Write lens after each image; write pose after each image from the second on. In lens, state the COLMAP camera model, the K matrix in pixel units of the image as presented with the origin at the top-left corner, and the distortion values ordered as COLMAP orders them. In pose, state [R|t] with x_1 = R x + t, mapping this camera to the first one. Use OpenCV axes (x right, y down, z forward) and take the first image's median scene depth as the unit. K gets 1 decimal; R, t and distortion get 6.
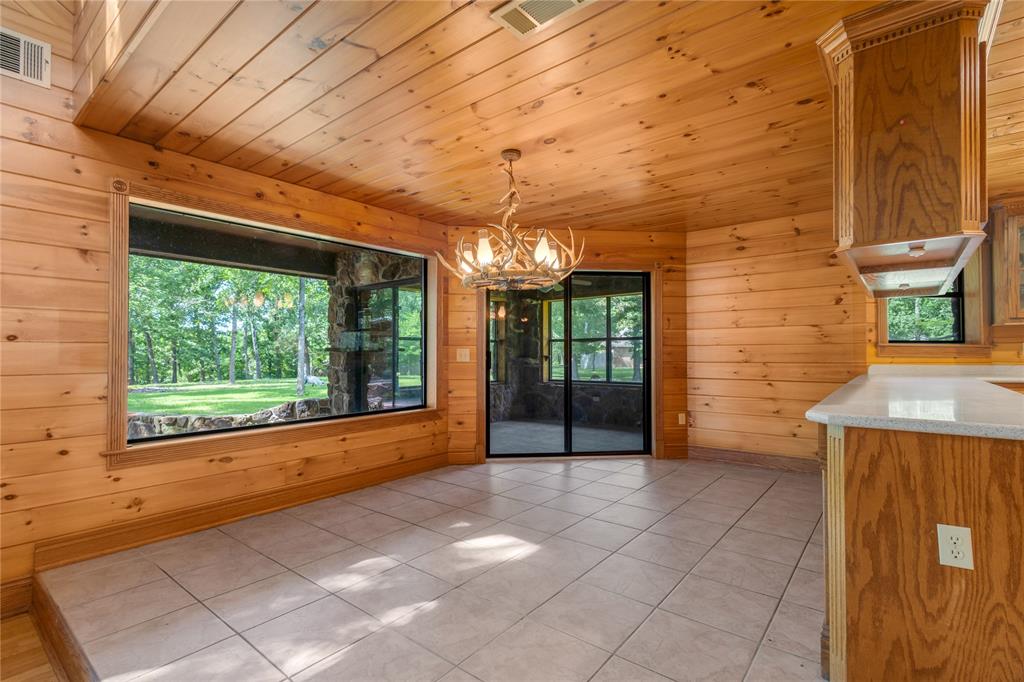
lens RADIAL K [[480.9, 0, 511.1], [0, 480.9, 347.7], [0, 0, 1]] dist [0.015022, -0.002789]
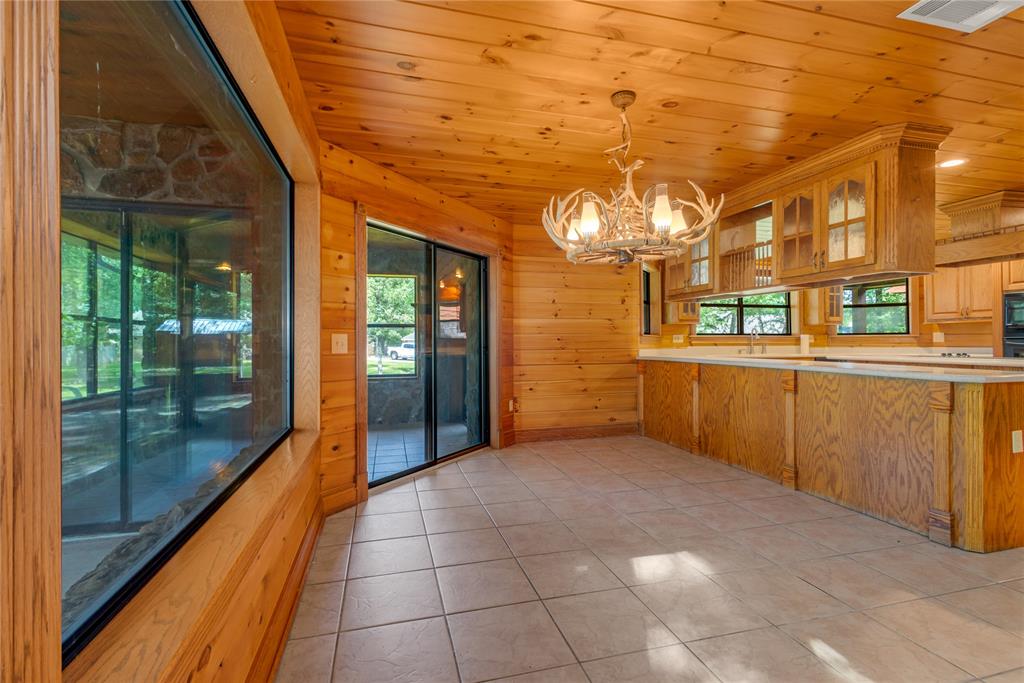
lens RADIAL K [[480.9, 0, 509.6], [0, 480.9, 339.7], [0, 0, 1]] dist [0.015022, -0.002789]
pose [[0.583020, 0.004205, 0.812447, -0.591221], [-0.007244, 0.999974, 0.000024, 0.010307], [-0.812425, -0.005899, 0.583036, 0.507157]]
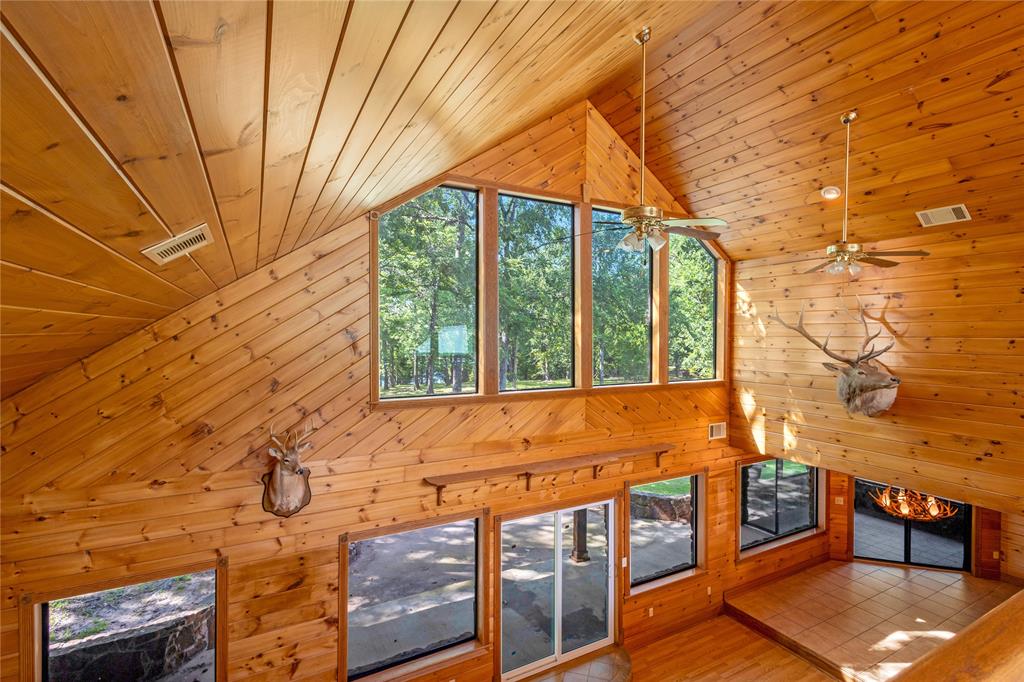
lens RADIAL K [[480.9, 0, 509.5], [0, 480.9, 341.6], [0, 0, 1]] dist [0.015022, -0.002789]
pose [[0.924460, 0.014219, -0.381013, -0.671994], [-0.002246, 0.999490, 0.031850, -0.765000], [0.381271, -0.028588, 0.924021, -1.380543]]
